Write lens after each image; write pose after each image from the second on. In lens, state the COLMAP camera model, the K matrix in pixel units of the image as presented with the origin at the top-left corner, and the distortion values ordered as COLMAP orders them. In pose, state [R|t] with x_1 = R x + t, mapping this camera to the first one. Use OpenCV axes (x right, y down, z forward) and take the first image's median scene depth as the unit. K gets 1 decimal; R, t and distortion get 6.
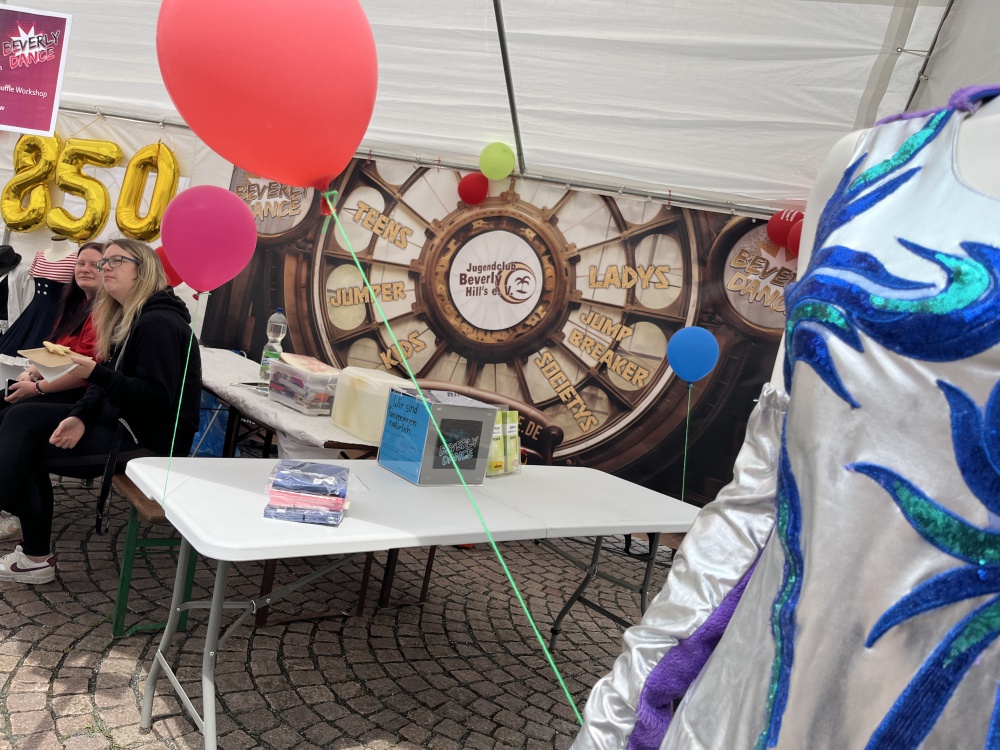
lens RADIAL K [[779.6, 0, 500.0], [0, 779.6, 375.0], [0, 0, 1]] dist [0.067350, -0.112364]
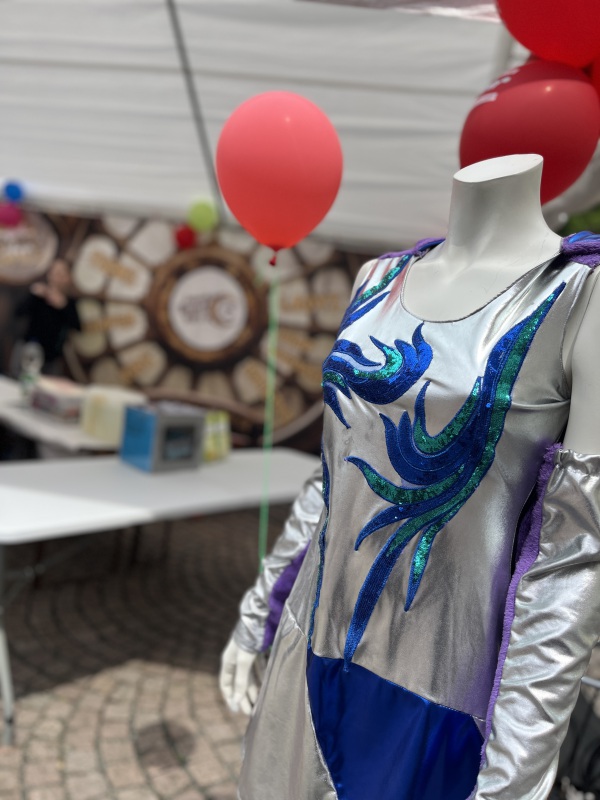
lens RADIAL K [[619.5, 0, 300.0], [0, 619.5, 400.0], [0, 0, 1]] dist [0.043959, -0.070738]
pose [[0.990562, -0.062245, 0.122118, 0.066081], [0.057507, 0.997463, 0.041952, -0.041483], [-0.124419, -0.034533, 0.991629, -0.206415]]
